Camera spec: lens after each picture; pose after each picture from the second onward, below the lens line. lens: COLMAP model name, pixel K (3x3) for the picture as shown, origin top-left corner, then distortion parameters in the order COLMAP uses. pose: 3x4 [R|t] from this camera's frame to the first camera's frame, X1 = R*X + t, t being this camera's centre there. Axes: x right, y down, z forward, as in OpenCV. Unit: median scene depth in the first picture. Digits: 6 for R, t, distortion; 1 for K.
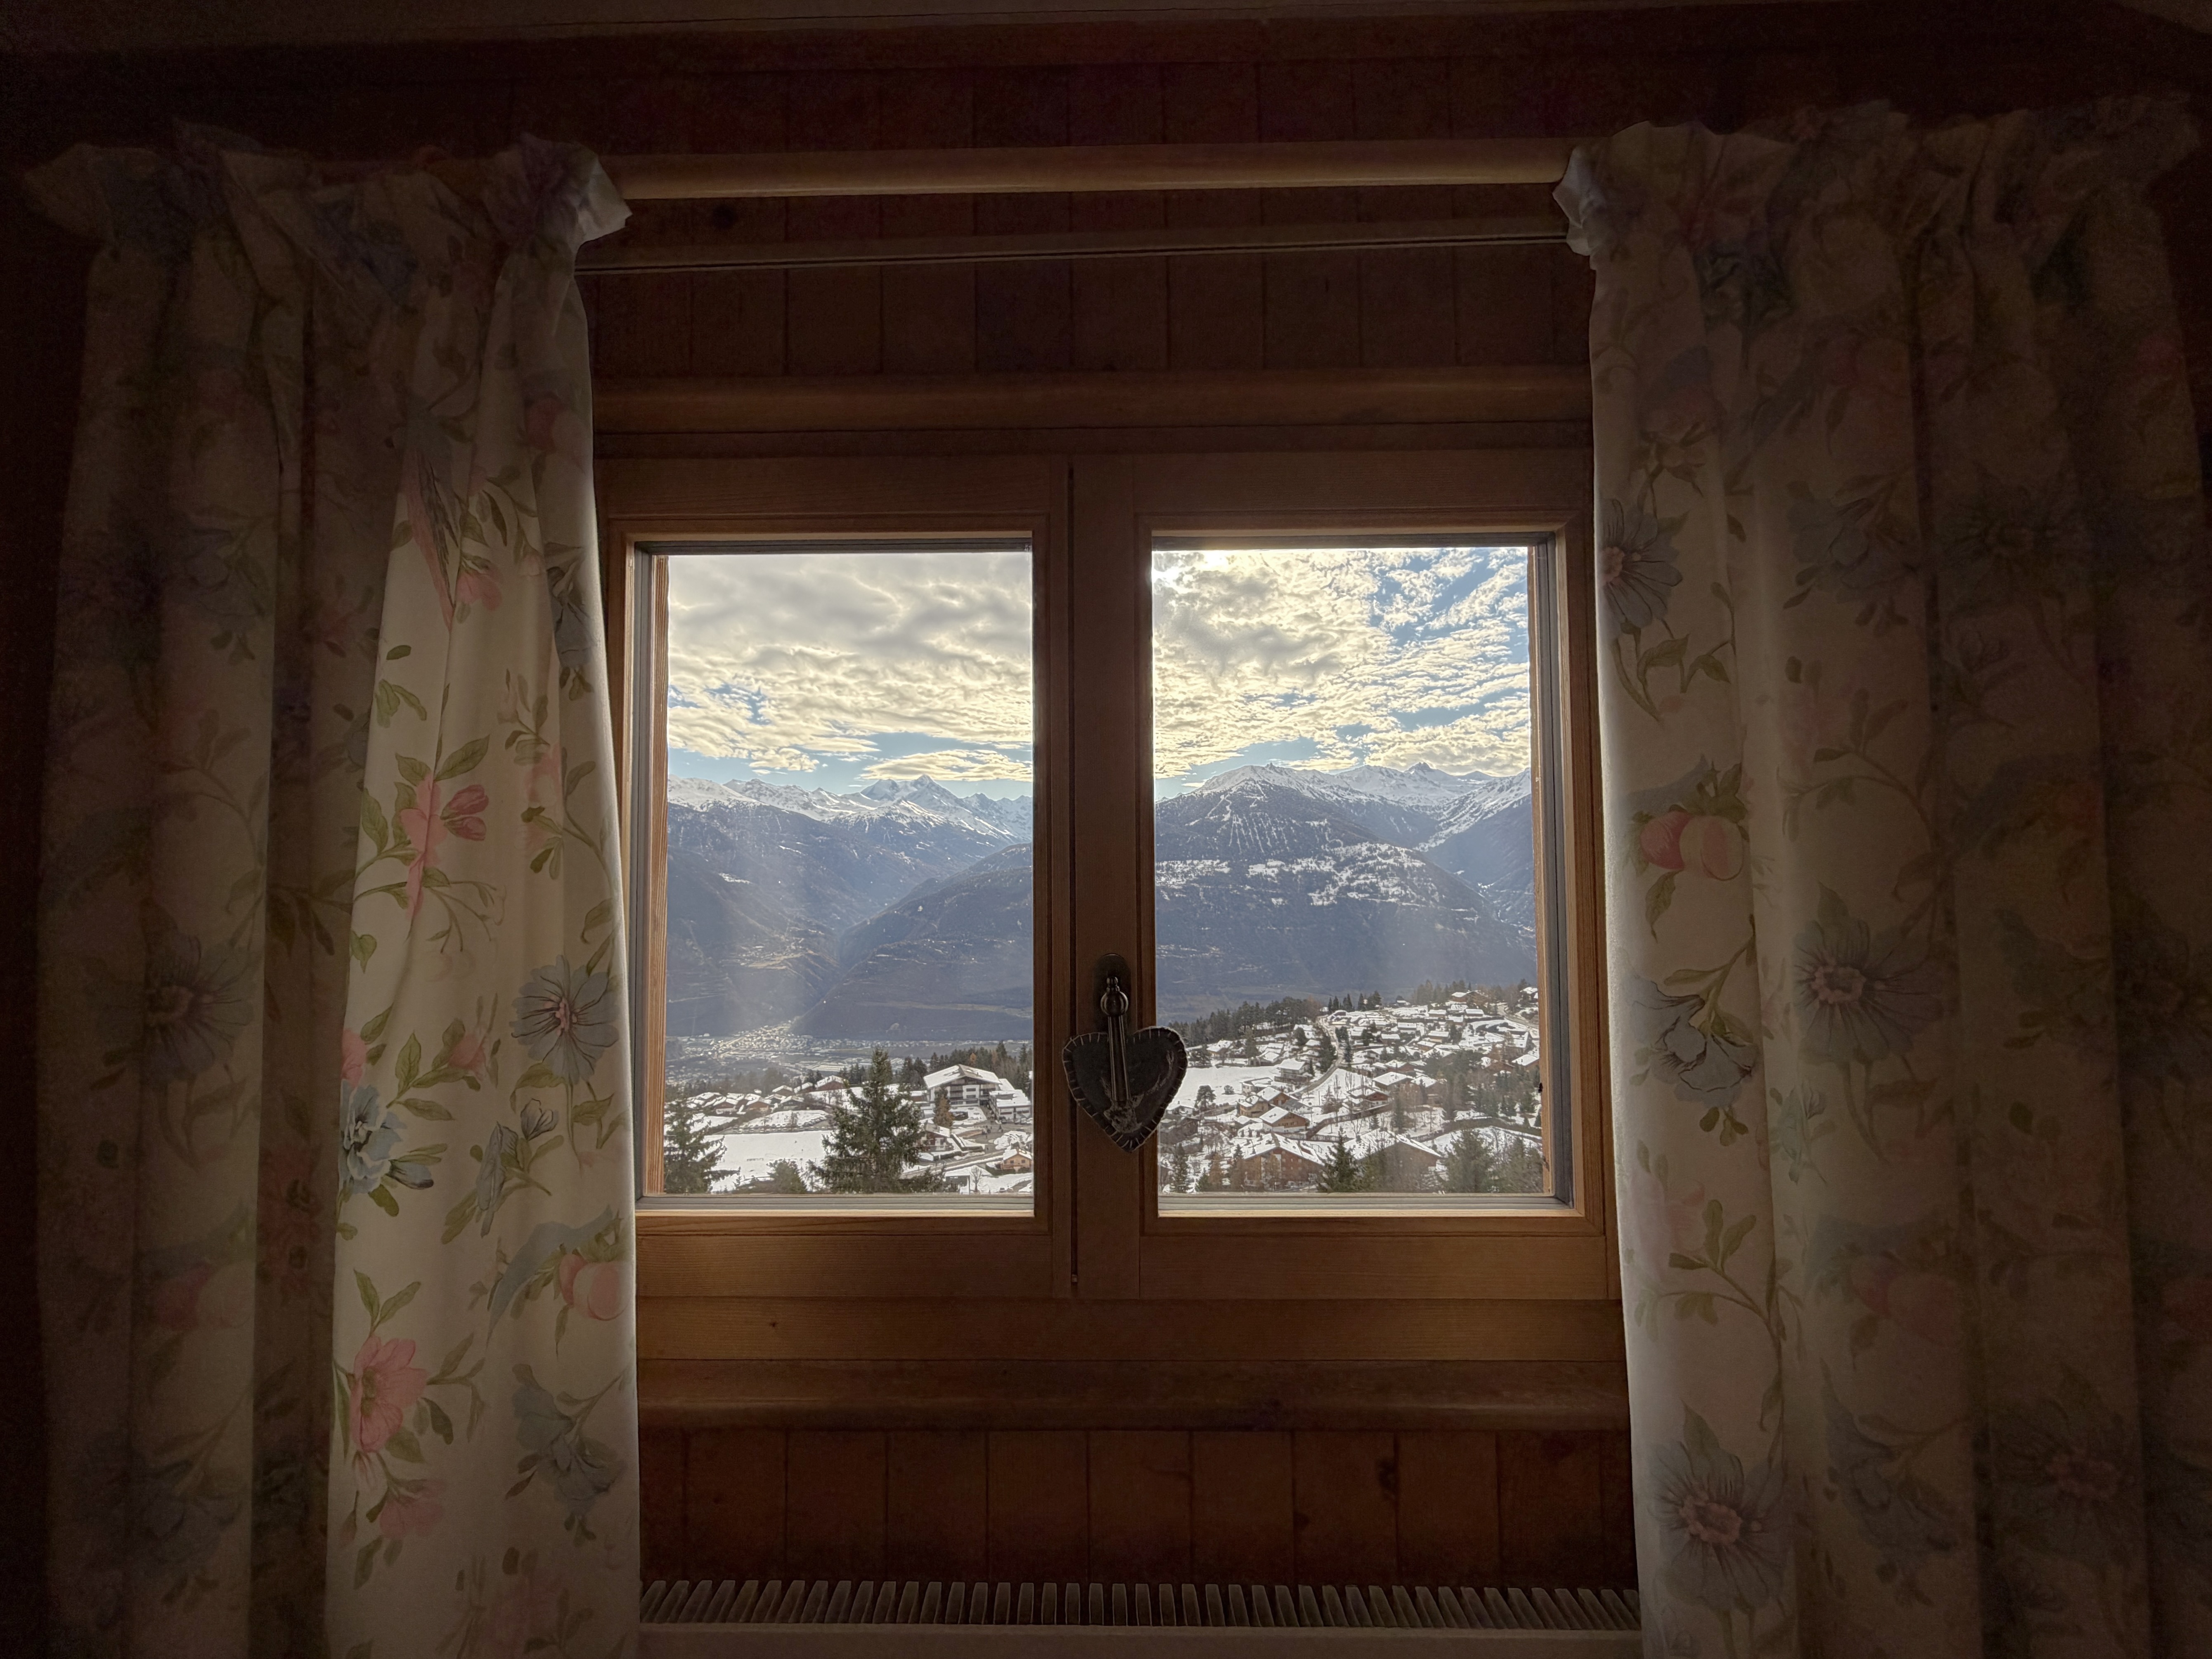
lens RADIAL K [[978.3, 0, 1068.8], [0, 978.3, 842.2], [0, 0, 1]] dist [0.000228, -0.000044]
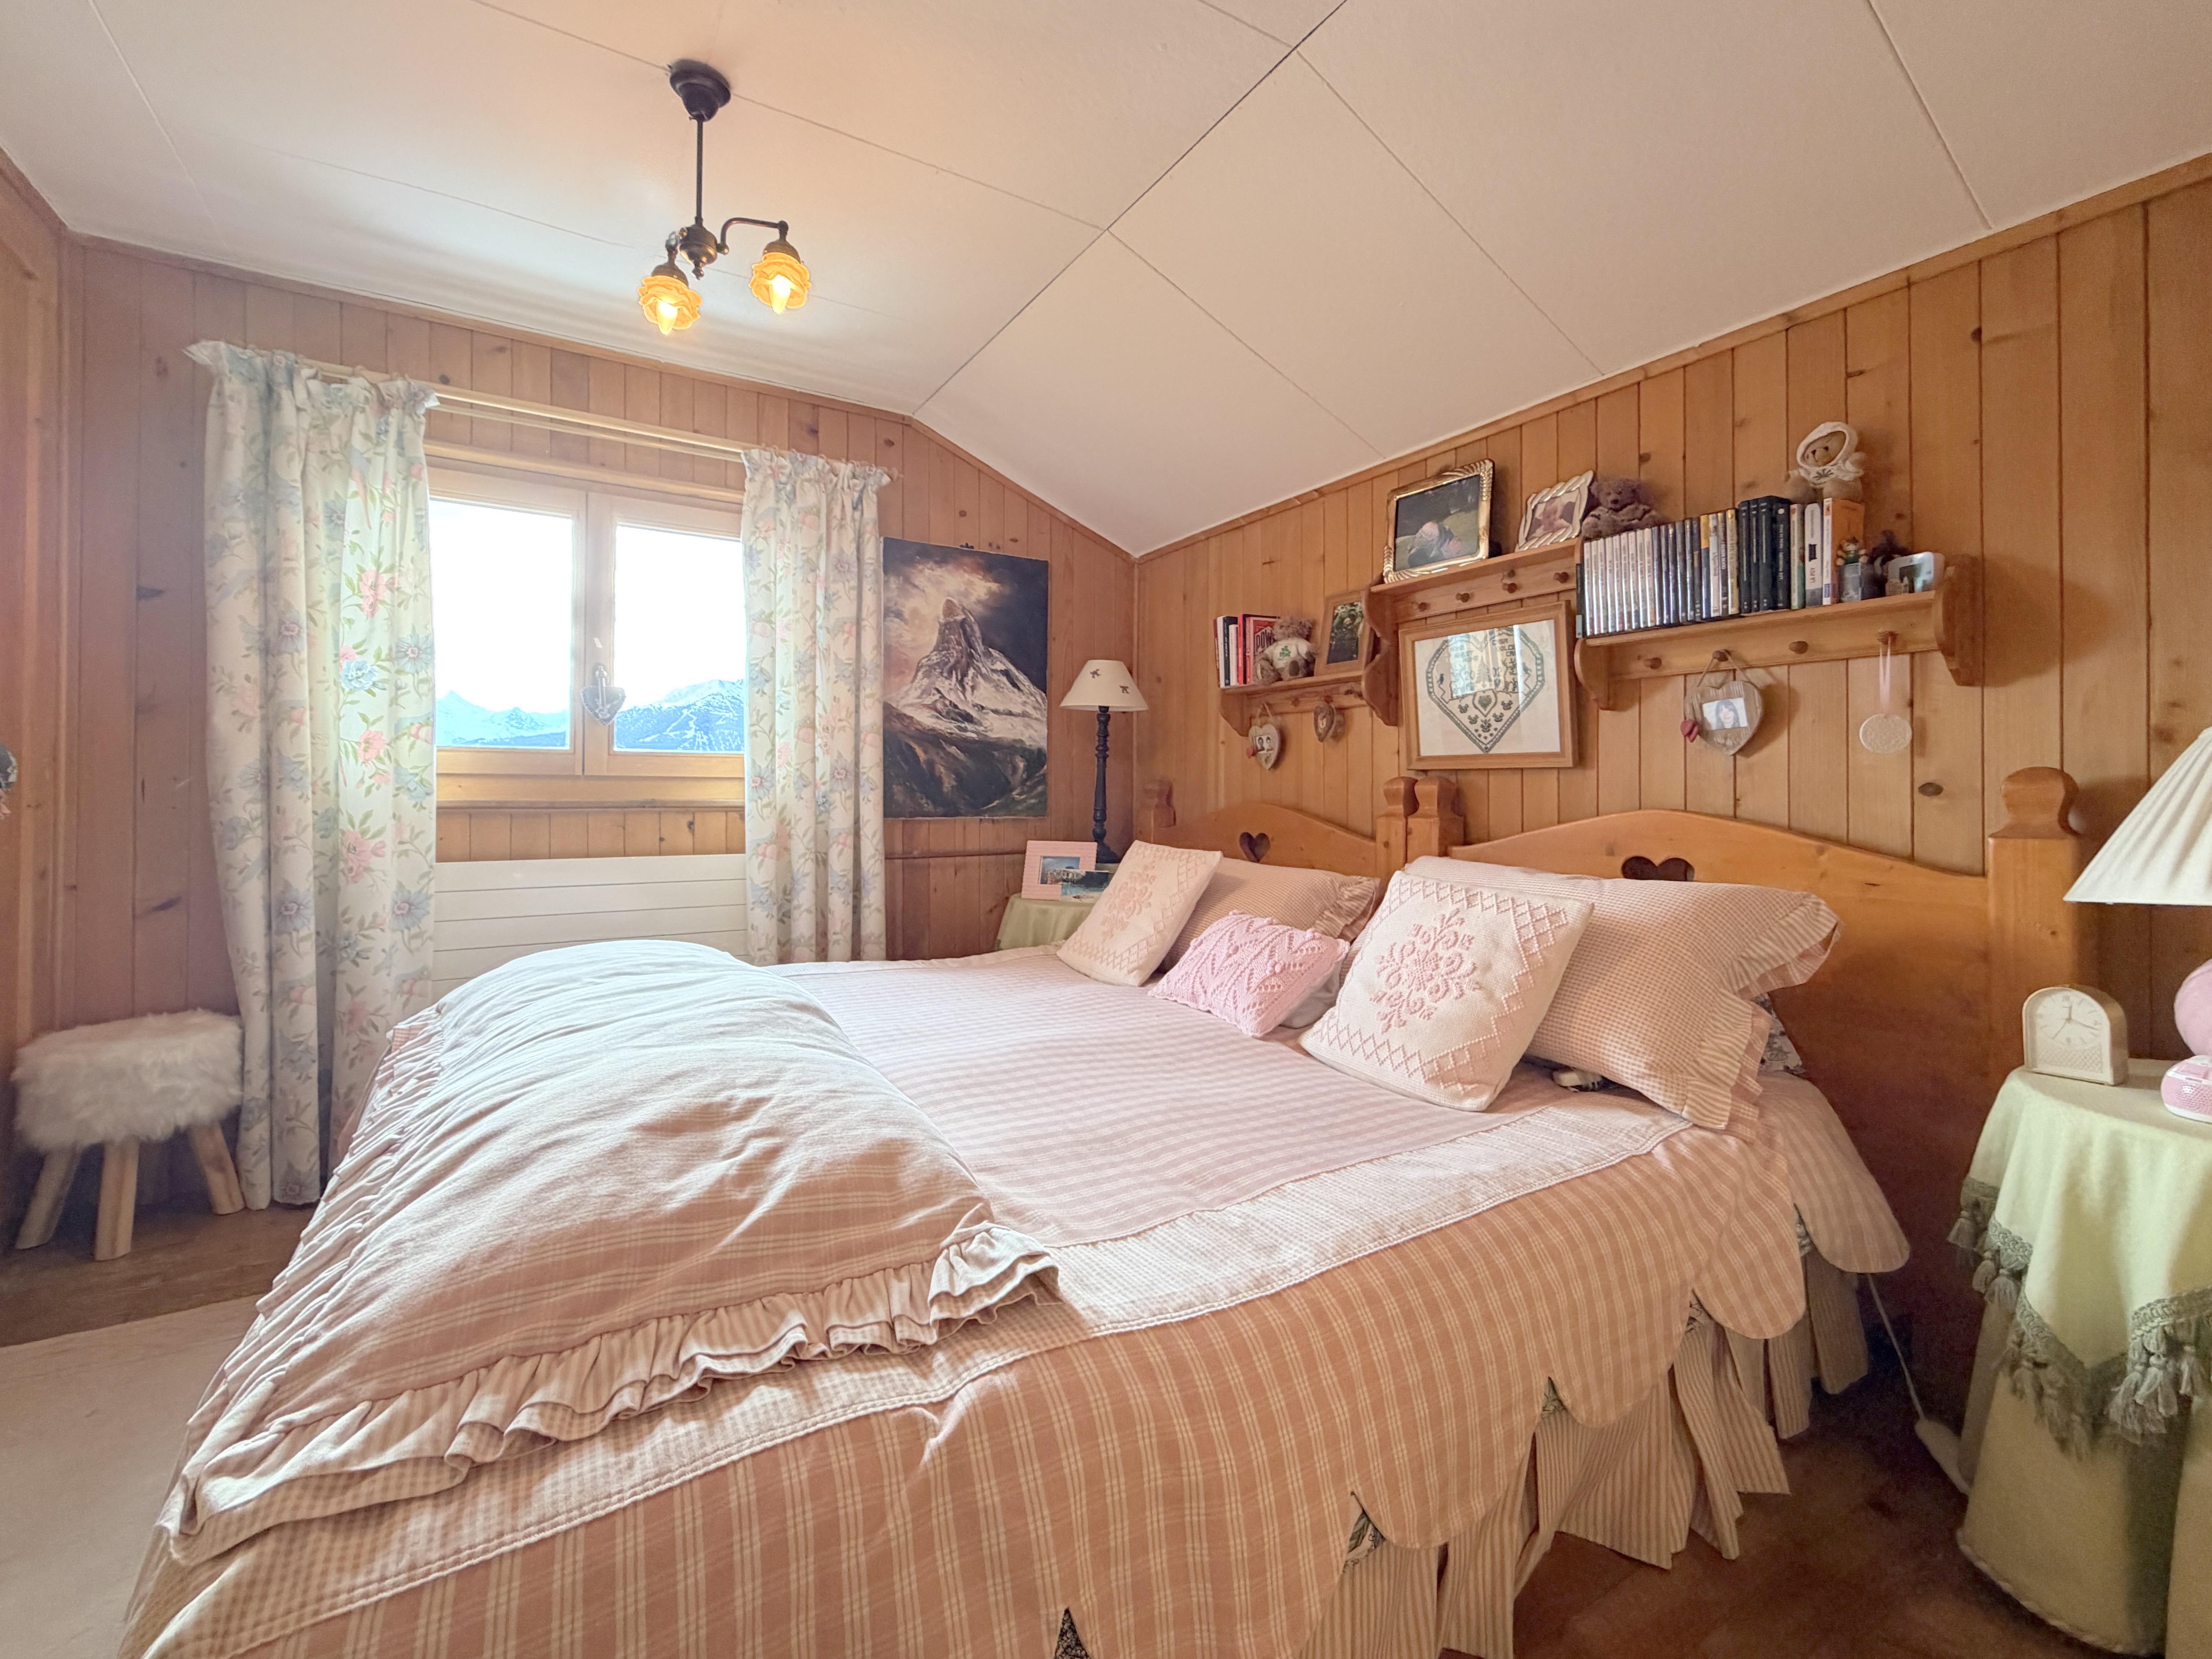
lens RADIAL K [[893.5, 0, 1058.3], [0, 893.5, 770.2], [0, 0, 1]] dist [0.000745, -0.000019]
pose [[0.861345, 0.020277, 0.507615, -0.176219], [-0.032416, 0.999361, 0.015085, 0.466510], [-0.506984, -0.029448, 0.861452, -2.721234]]
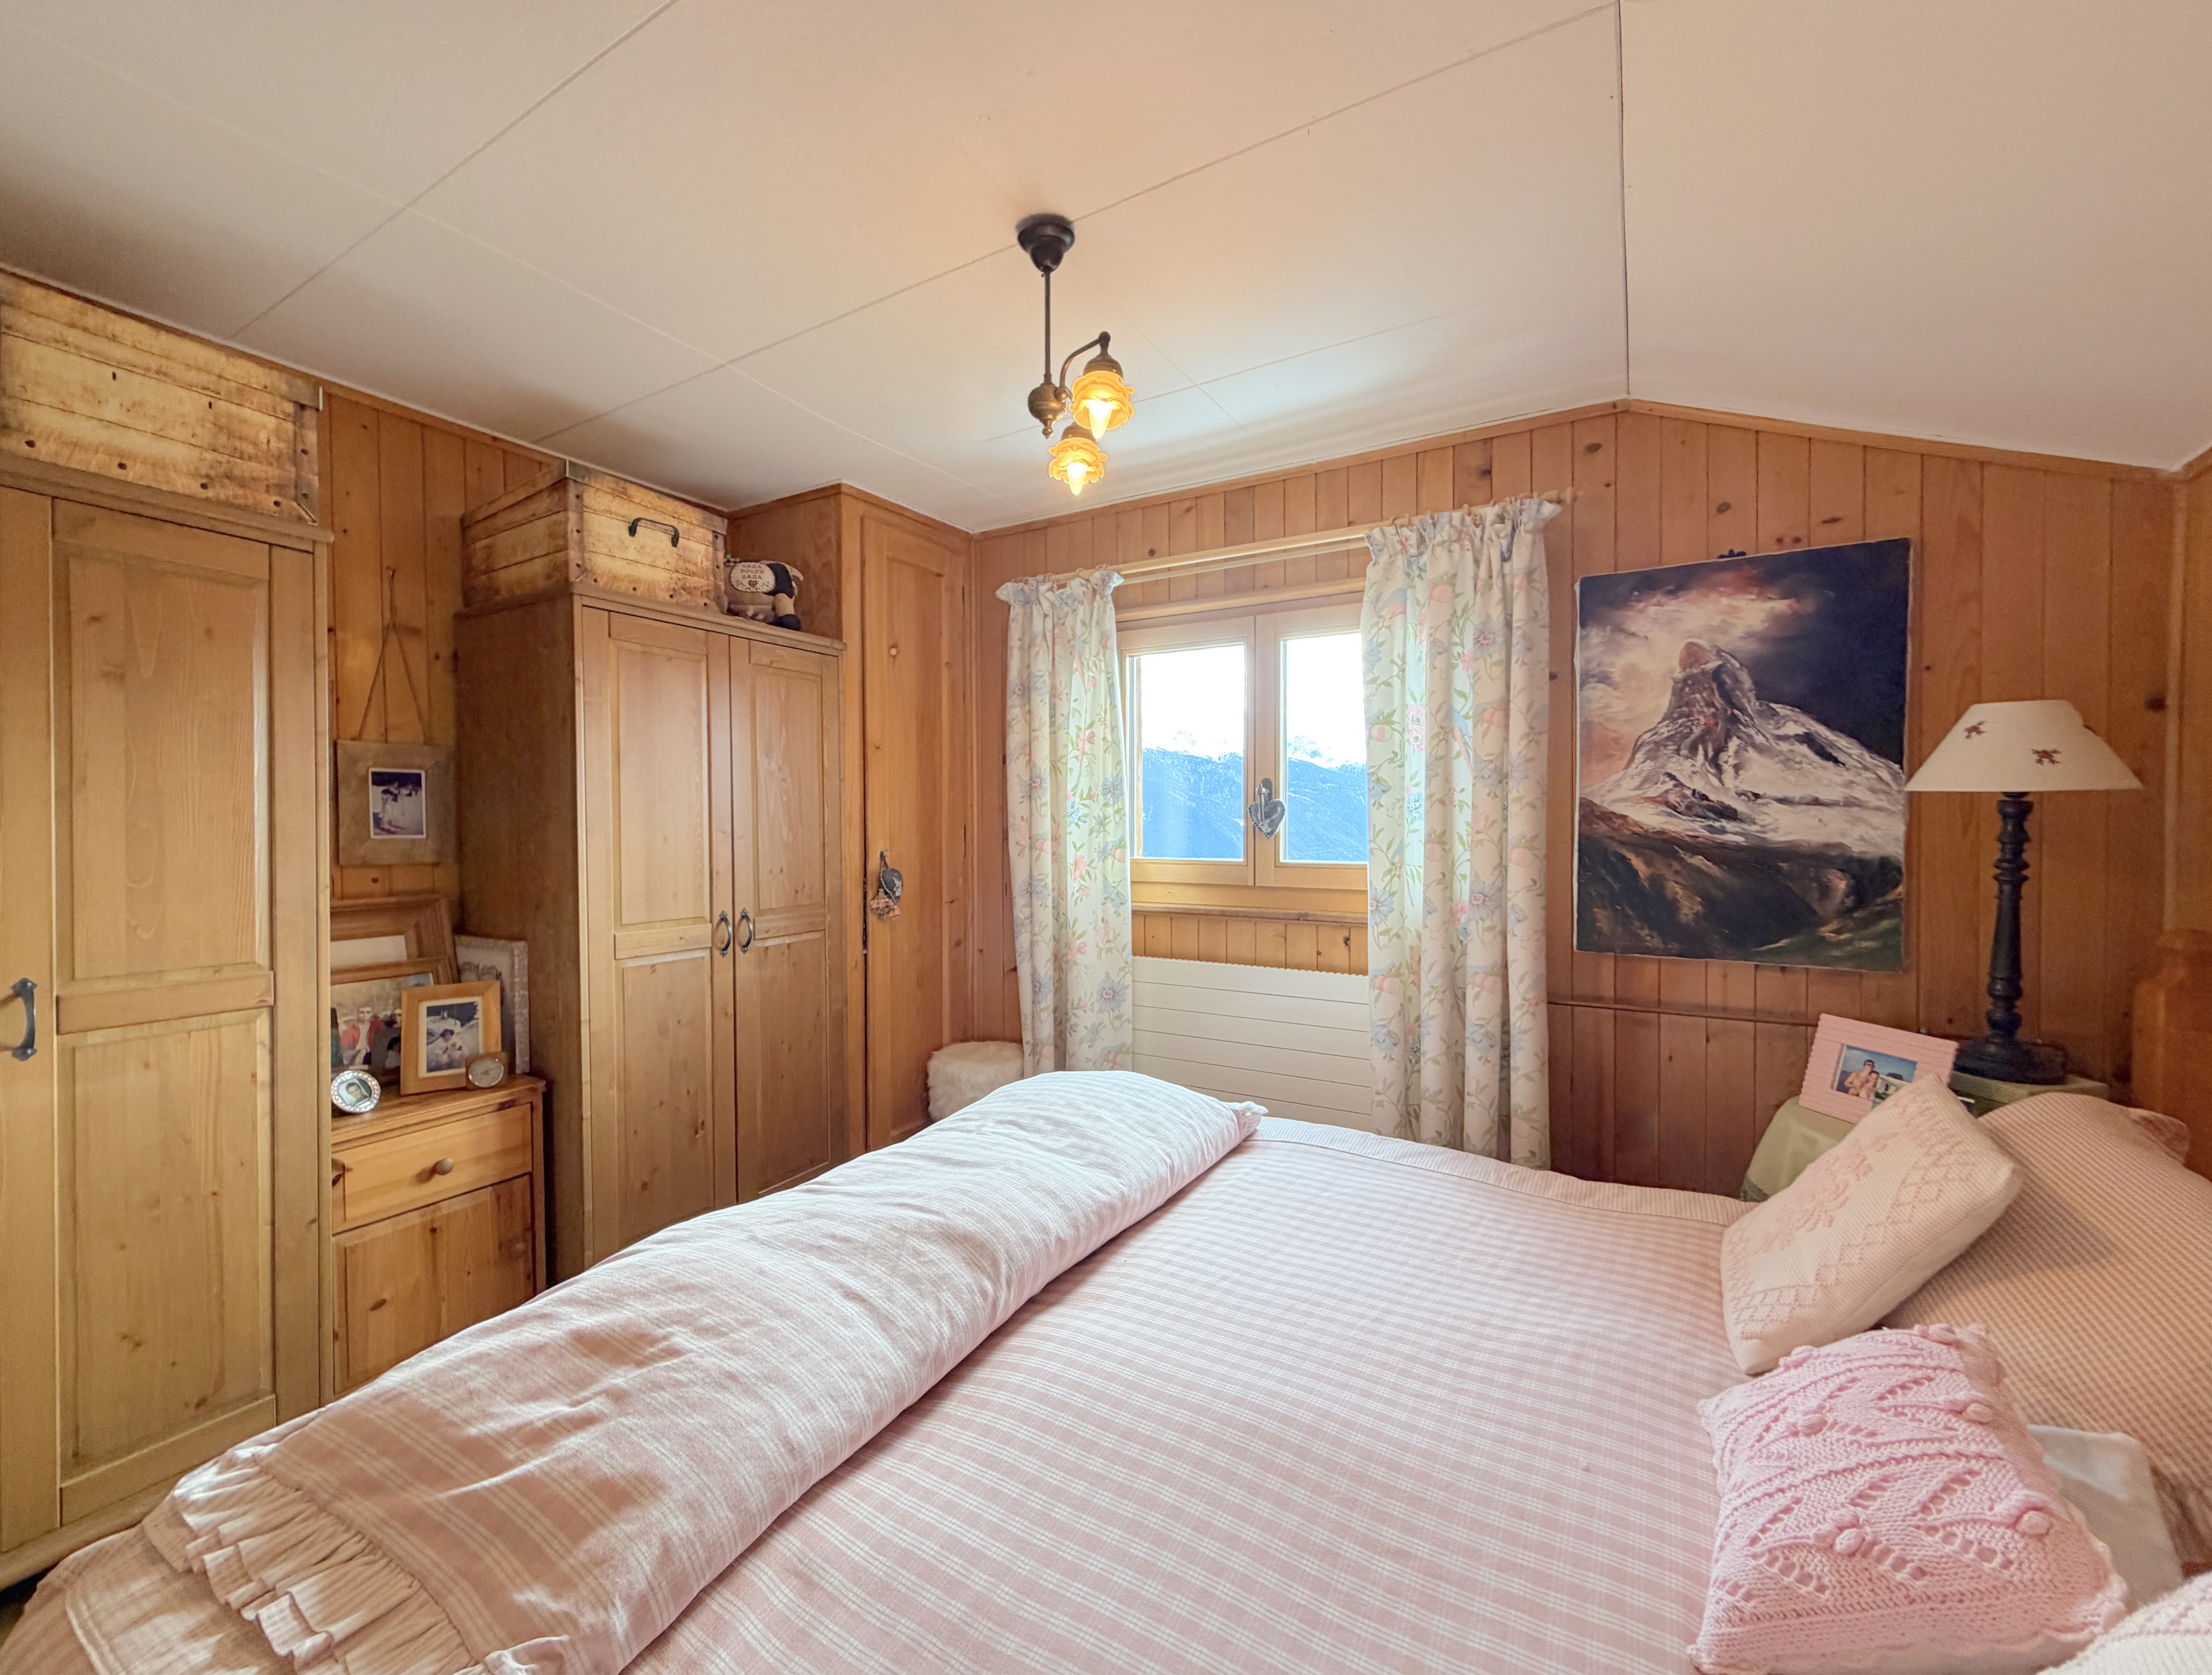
lens RADIAL K [[865.4, 0, 1106.0], [0, 865.4, 837.5], [0, 0, 1]] dist [-0.000982, -0.000109]
pose [[0.881785, 0.011314, -0.471516, 1.167028], [0.015837, 0.998438, 0.053573, 0.192257], [0.471385, -0.054707, 0.880229, -2.202741]]
